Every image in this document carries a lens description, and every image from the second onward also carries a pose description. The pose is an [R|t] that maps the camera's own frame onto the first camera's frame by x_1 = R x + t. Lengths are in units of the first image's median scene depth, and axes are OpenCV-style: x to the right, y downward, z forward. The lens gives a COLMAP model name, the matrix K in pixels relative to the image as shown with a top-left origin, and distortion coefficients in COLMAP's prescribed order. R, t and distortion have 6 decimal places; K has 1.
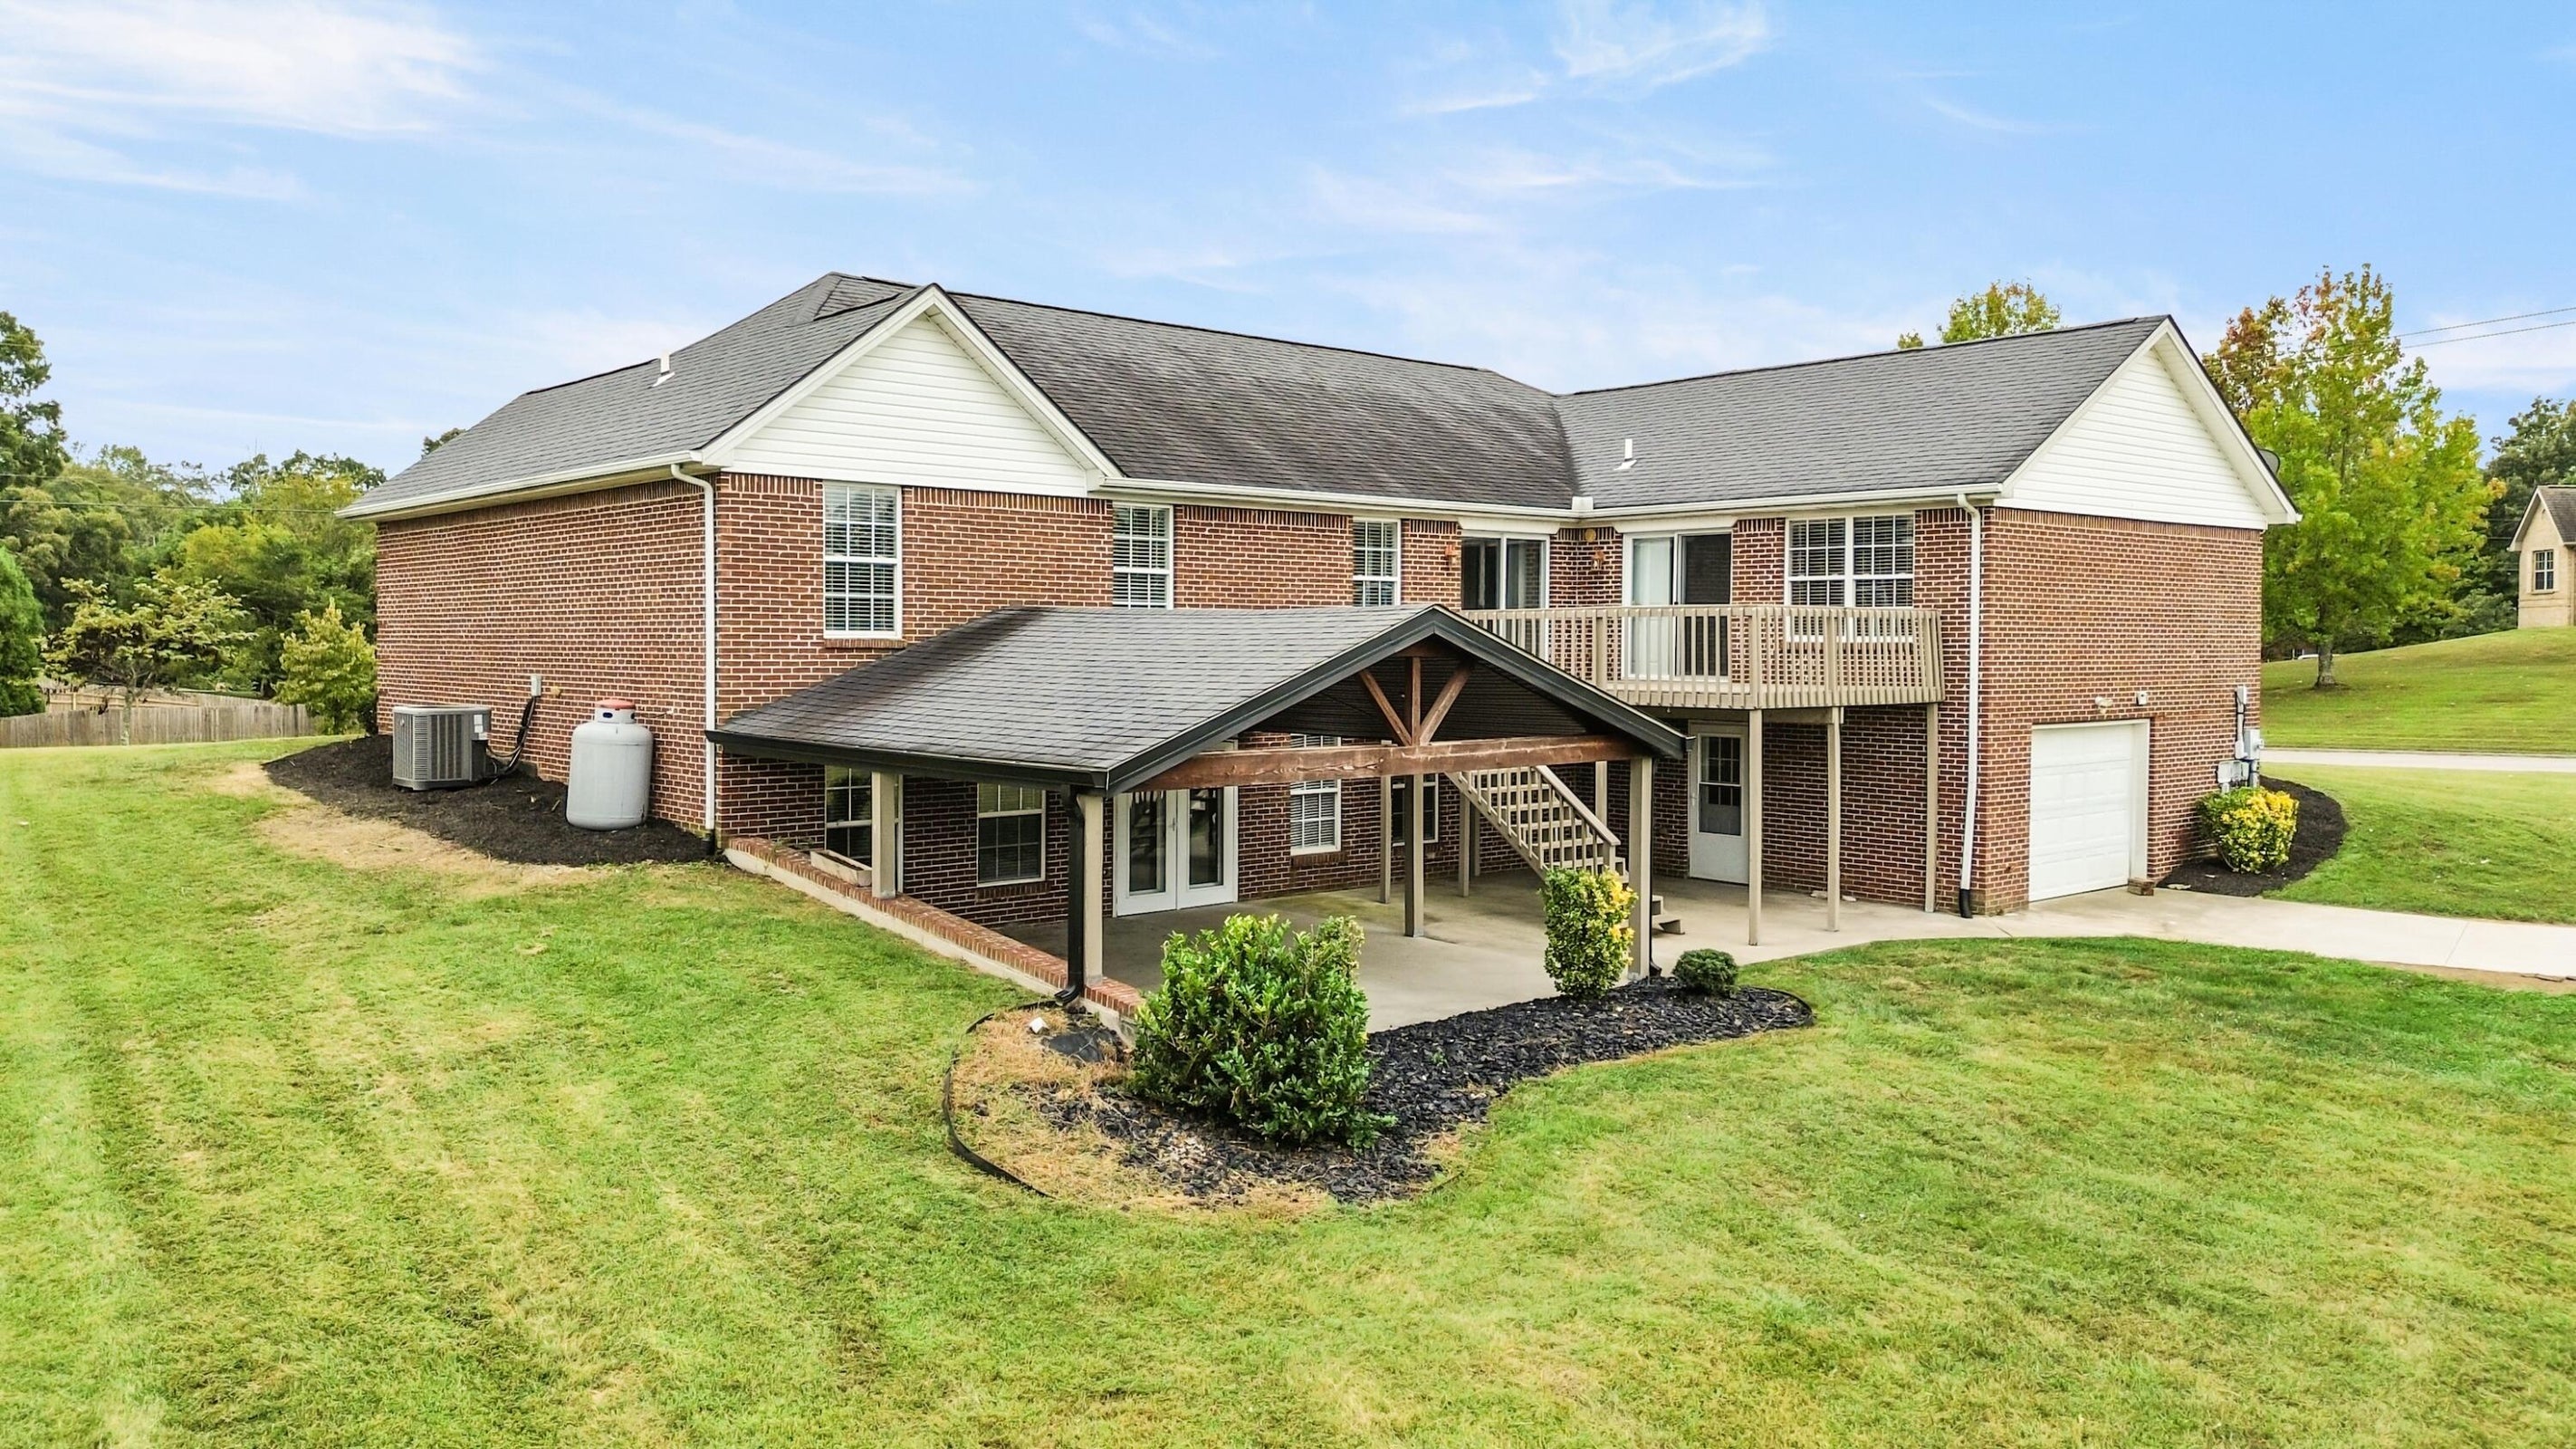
lens RADIAL K [[1844.5, 0, 1267.2], [0, 1844.5, 714.6], [0, 0, 1]] dist [0.057299, -0.031845]
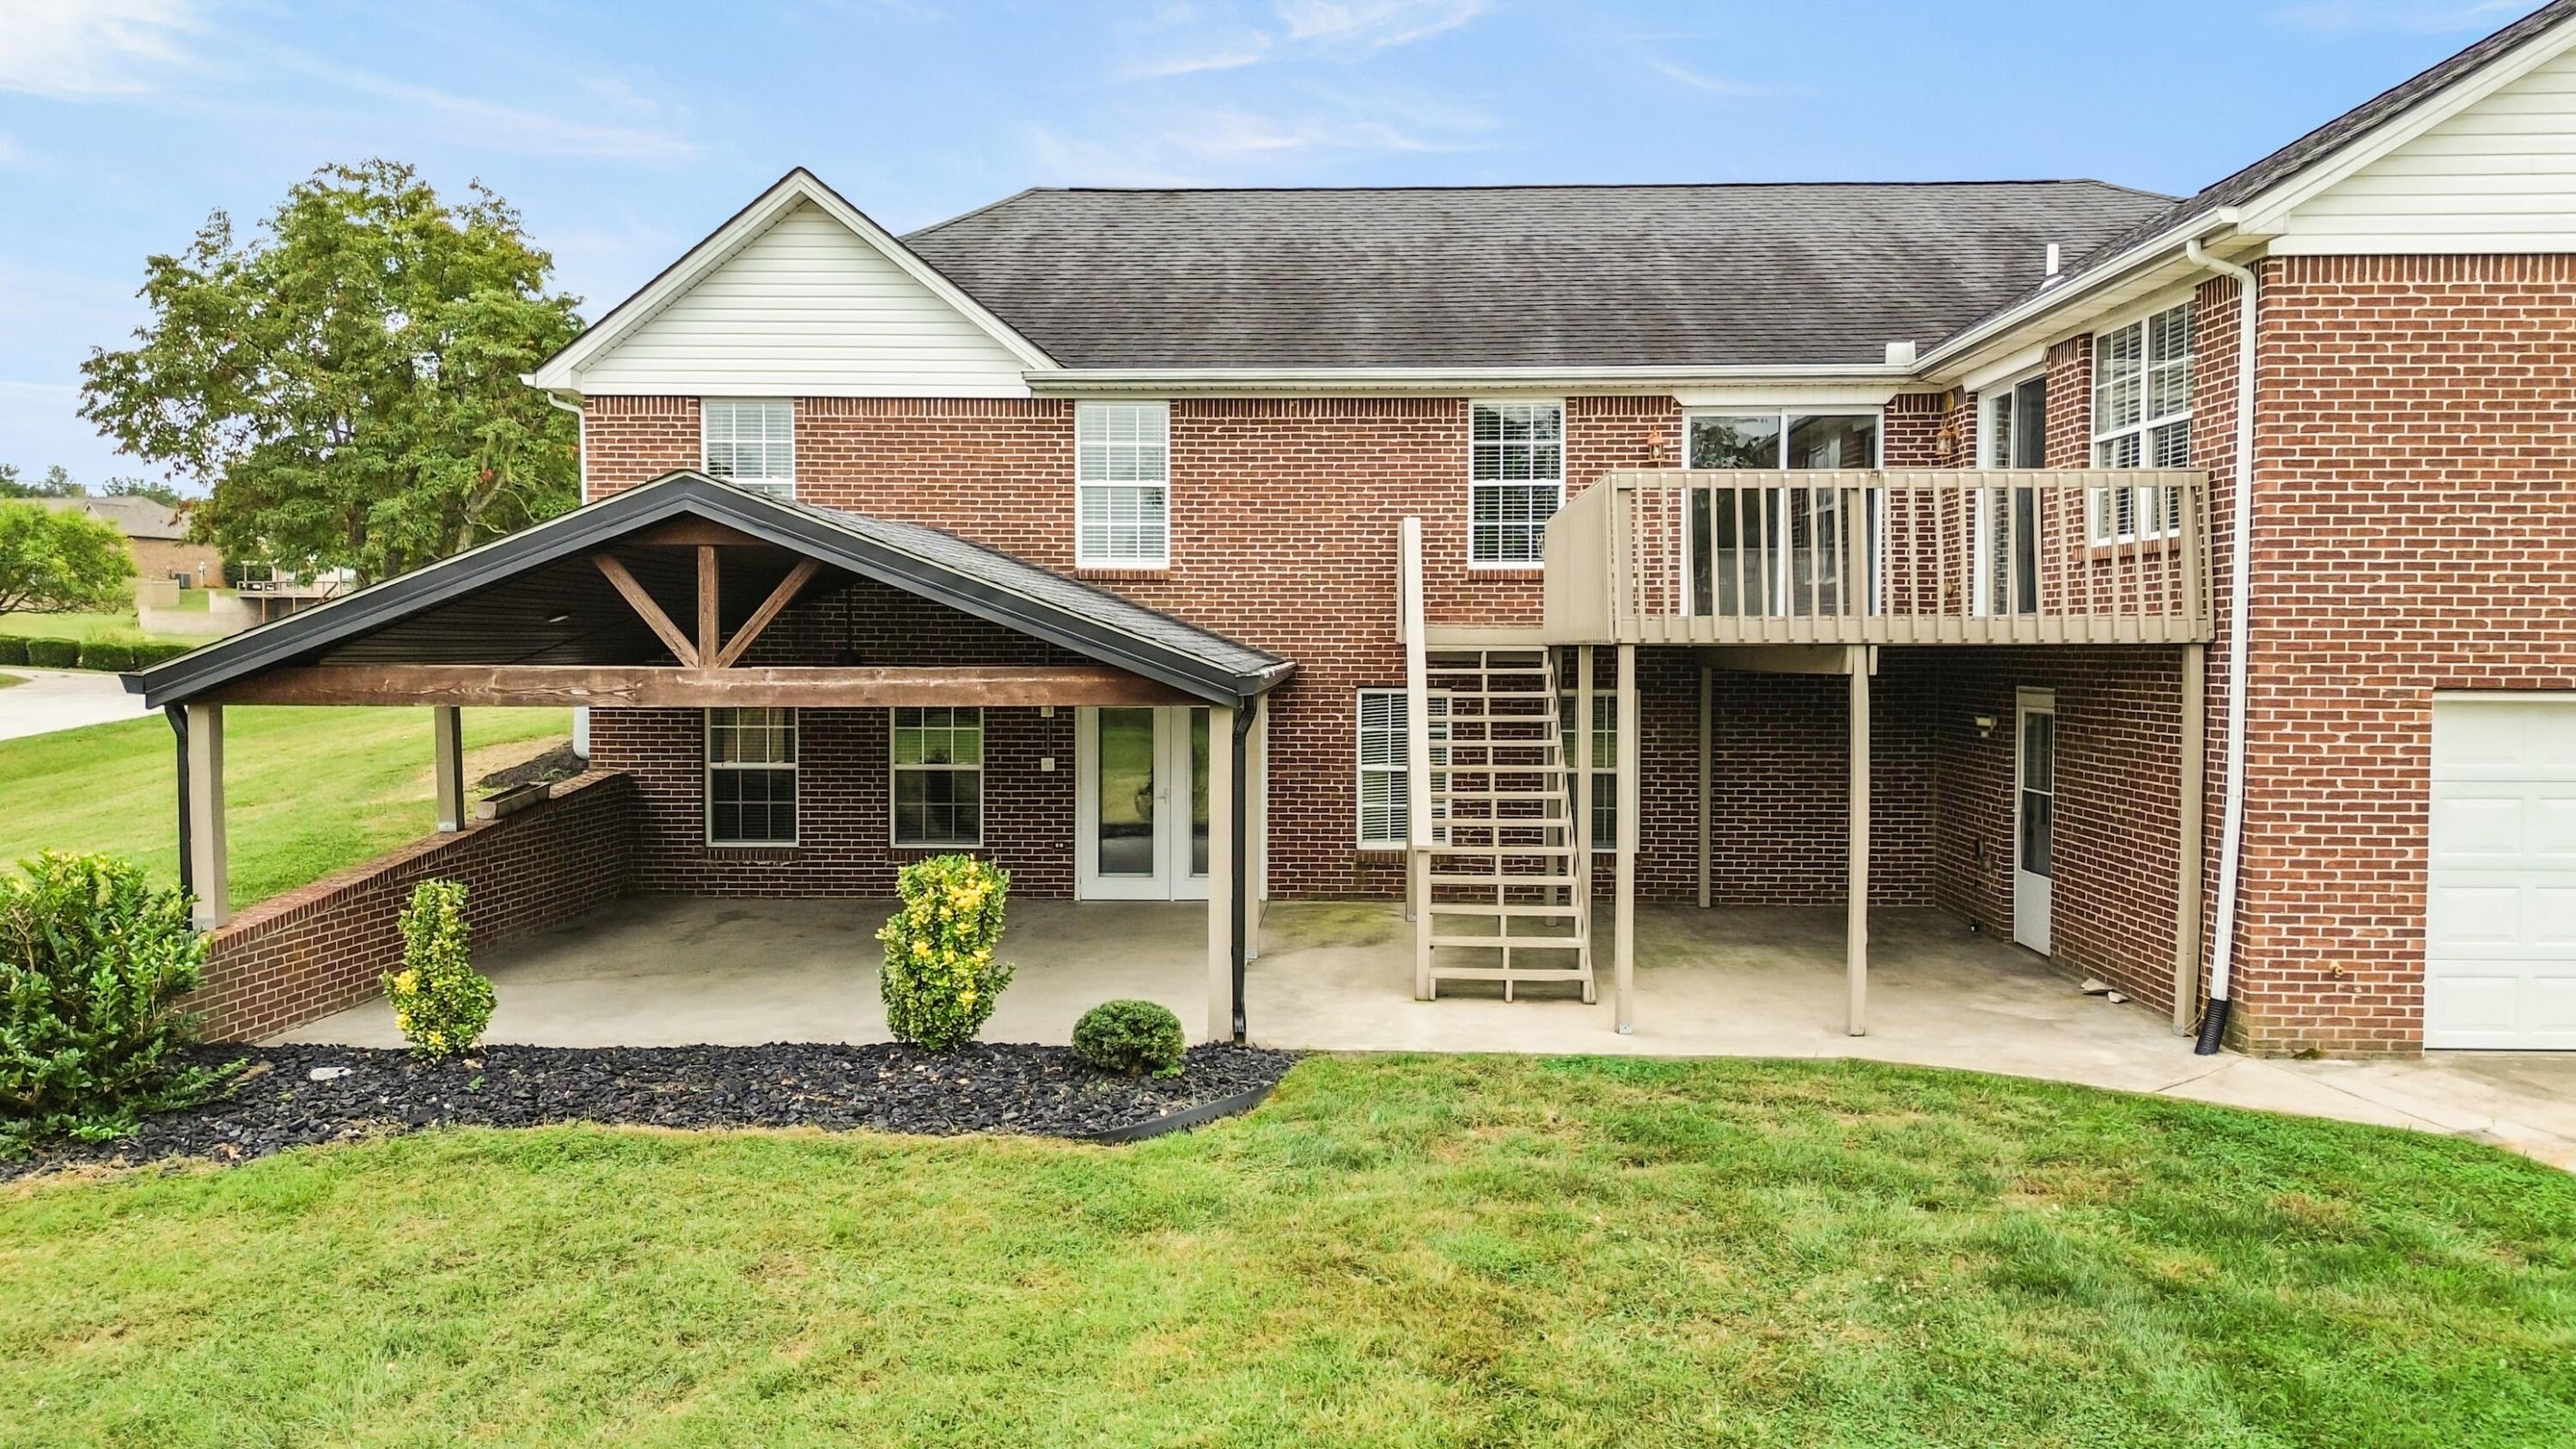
lens RADIAL K [[1844.5, 0, 1285.6], [0, 1844.5, 733.1], [0, 0, 1]] dist [0.057299, -0.031845]
pose [[0.742181, 0.031847, -0.669443, 0.536549], [-0.026618, 0.999483, 0.018037, 0.016349], [0.669671, 0.004433, 0.742645, 0.436434]]
